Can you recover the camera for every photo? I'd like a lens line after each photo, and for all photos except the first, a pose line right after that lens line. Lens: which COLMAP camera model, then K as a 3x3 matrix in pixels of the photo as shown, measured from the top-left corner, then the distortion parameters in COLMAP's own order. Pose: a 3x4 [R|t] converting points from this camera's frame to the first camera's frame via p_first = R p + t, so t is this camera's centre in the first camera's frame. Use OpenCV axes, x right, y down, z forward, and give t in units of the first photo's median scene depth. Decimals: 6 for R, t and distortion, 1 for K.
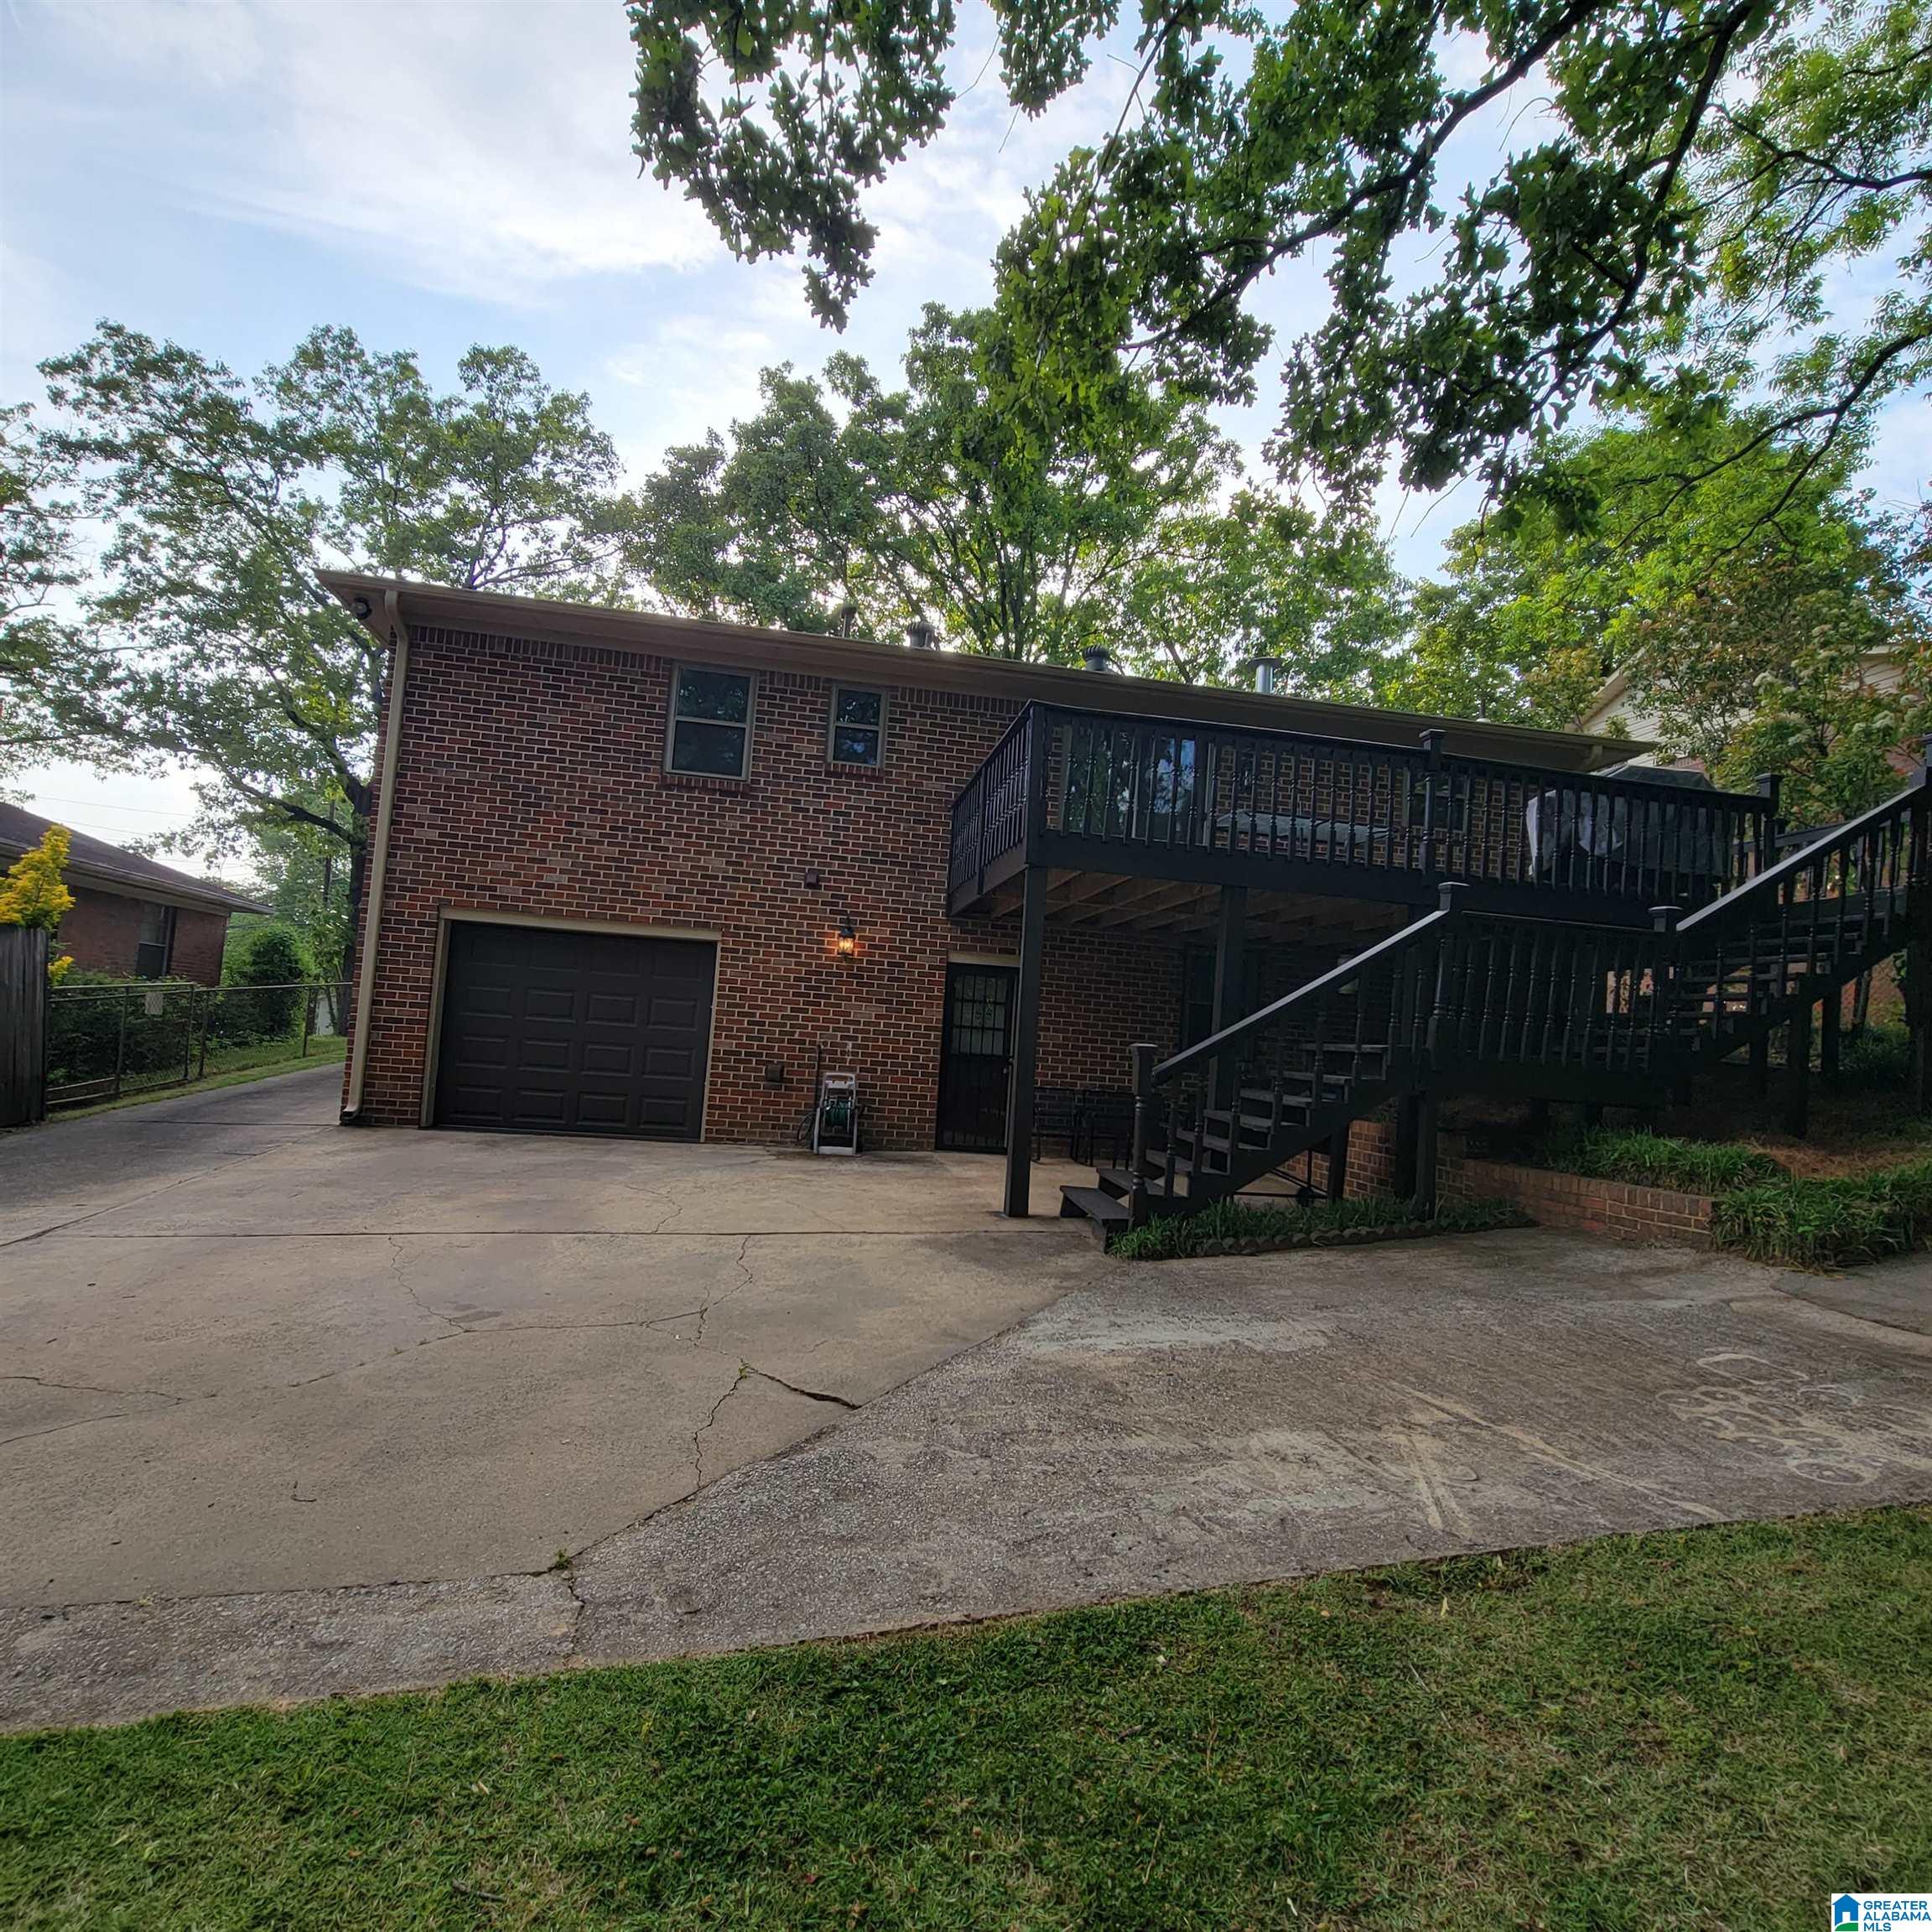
lens RADIAL K [[1066.0, 0, 929.1], [0, 1066.0, 965.5], [0, 0, 1]] dist [-0.005872, 0.000056]
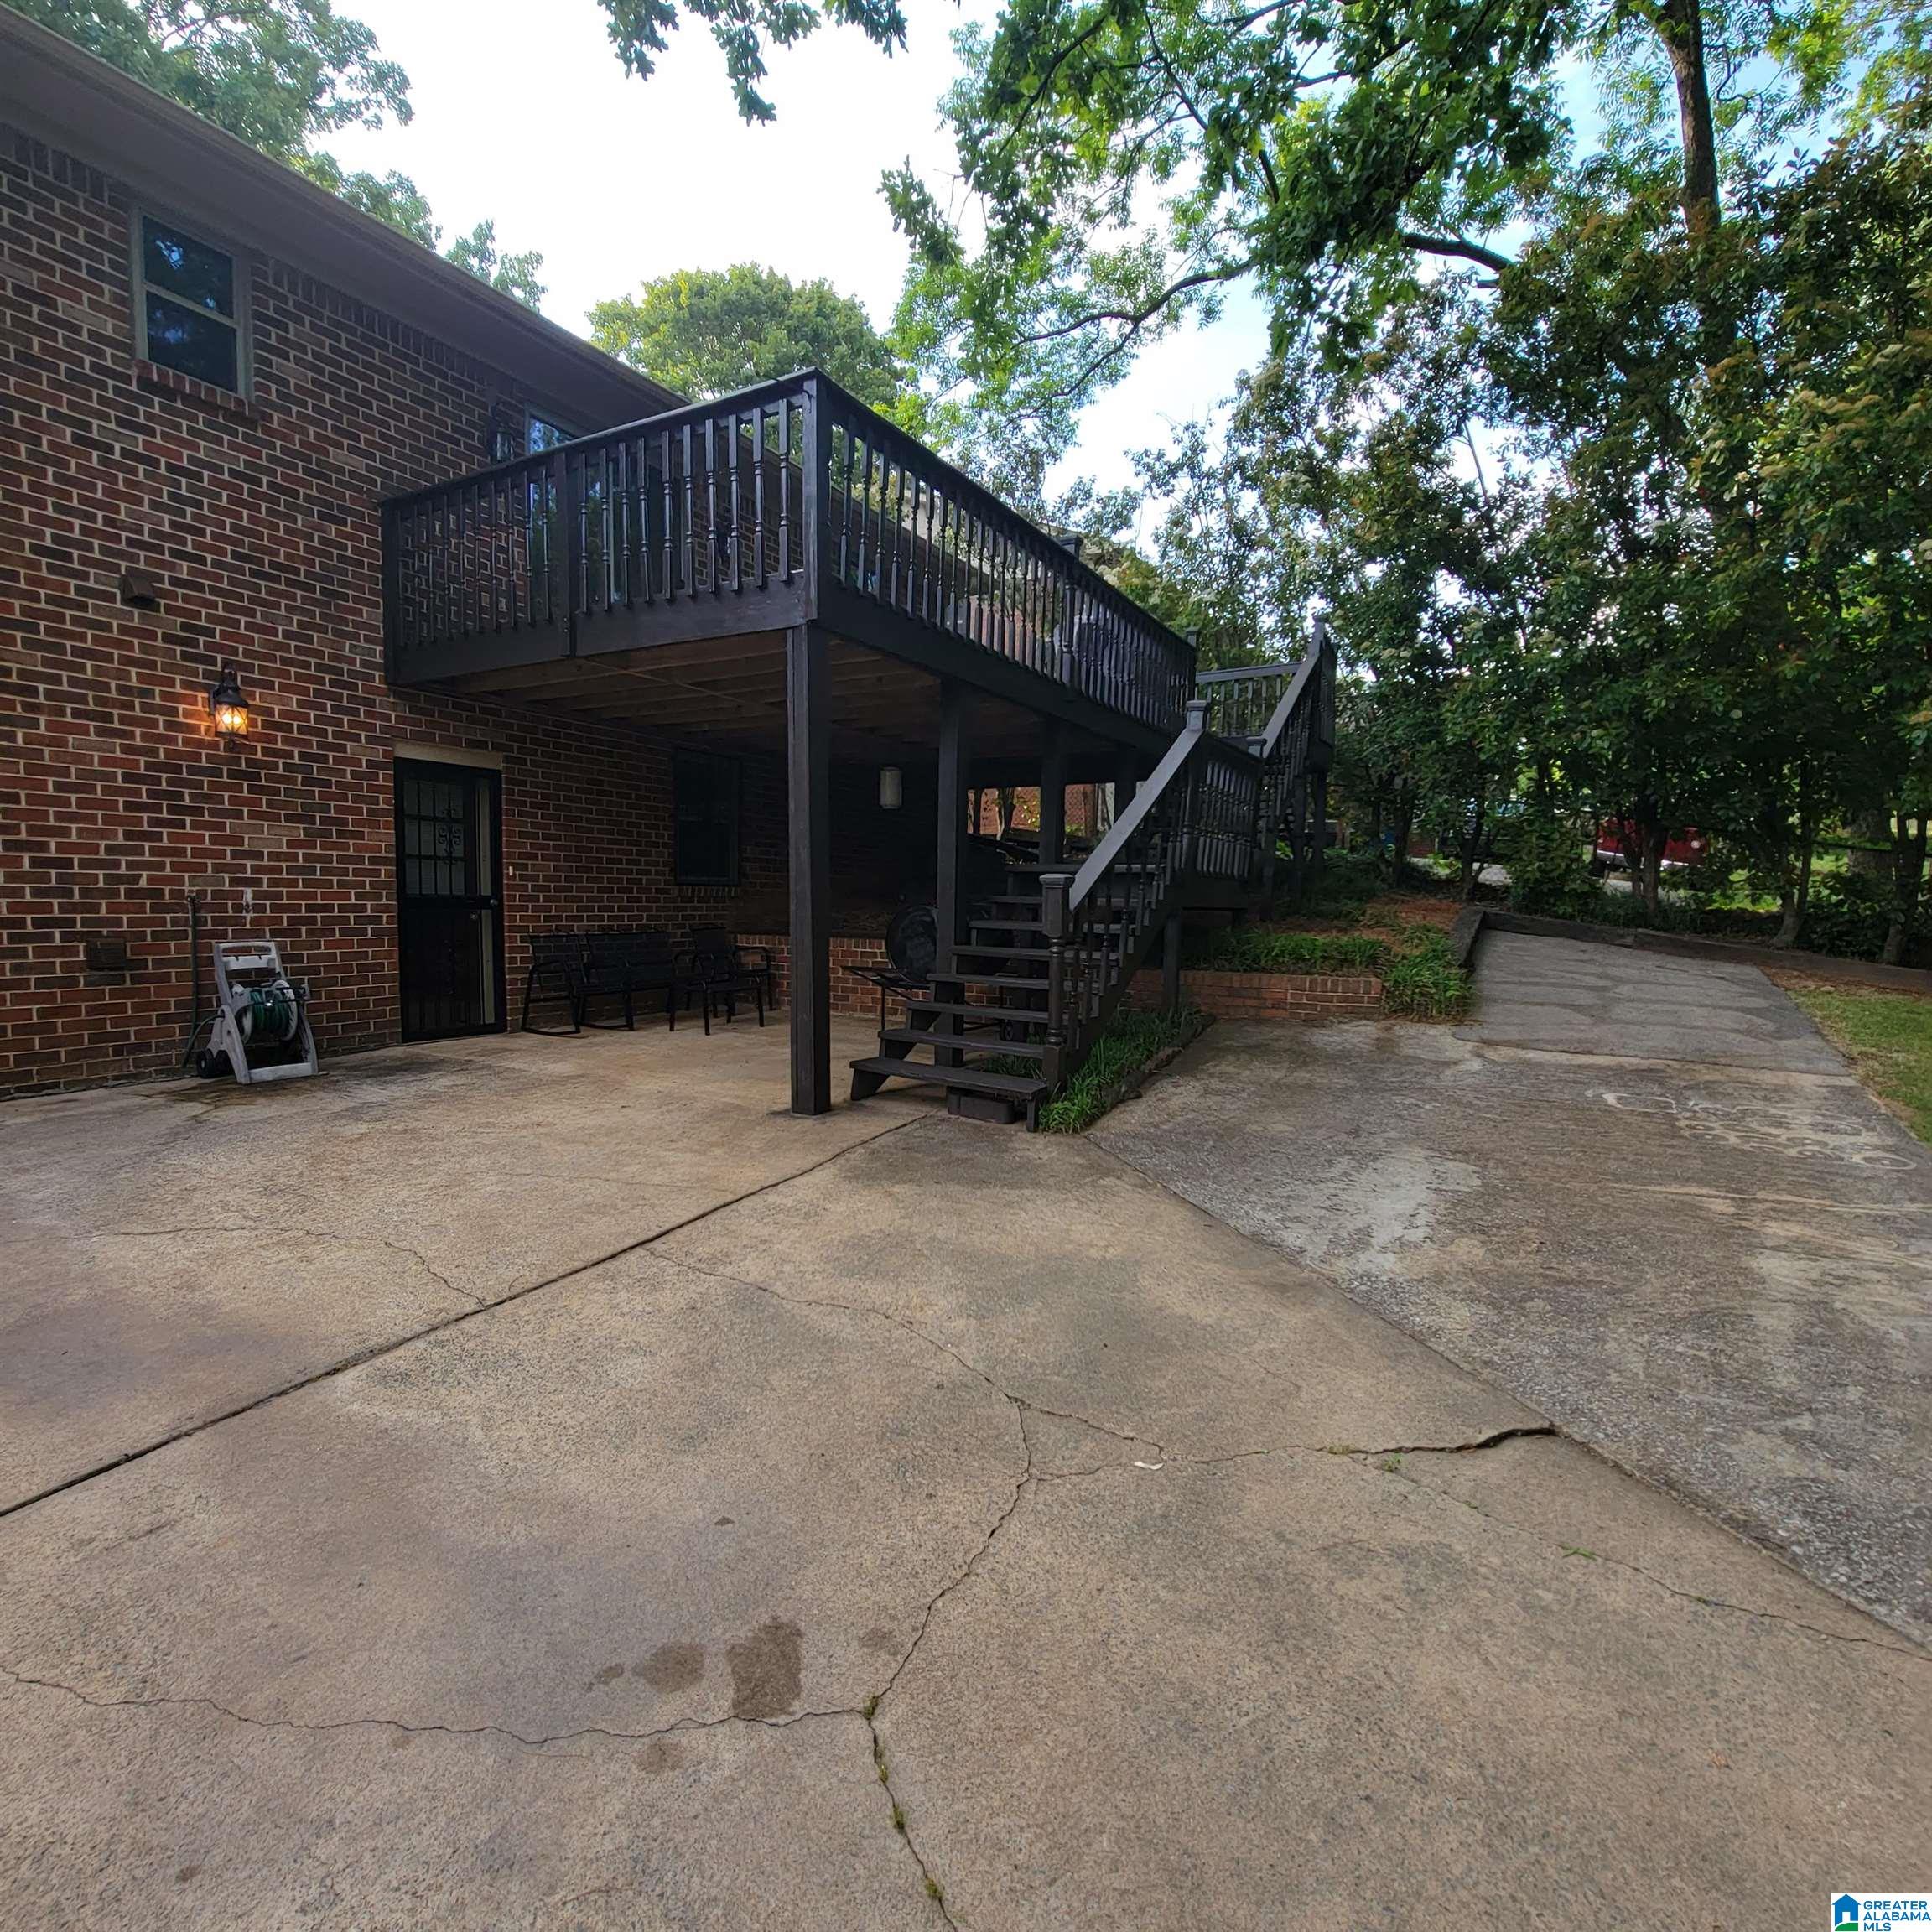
lens RADIAL K [[1058.6, 0, 940.7], [0, 1058.6, 982.7], [0, 0, 1]] dist [-0.003607, -0.000729]
pose [[0.627314, -0.122971, 0.768996, -0.765320], [-0.027214, 0.983390, 0.179455, 0.019672], [-0.778291, -0.133502, 0.613548, 0.884505]]
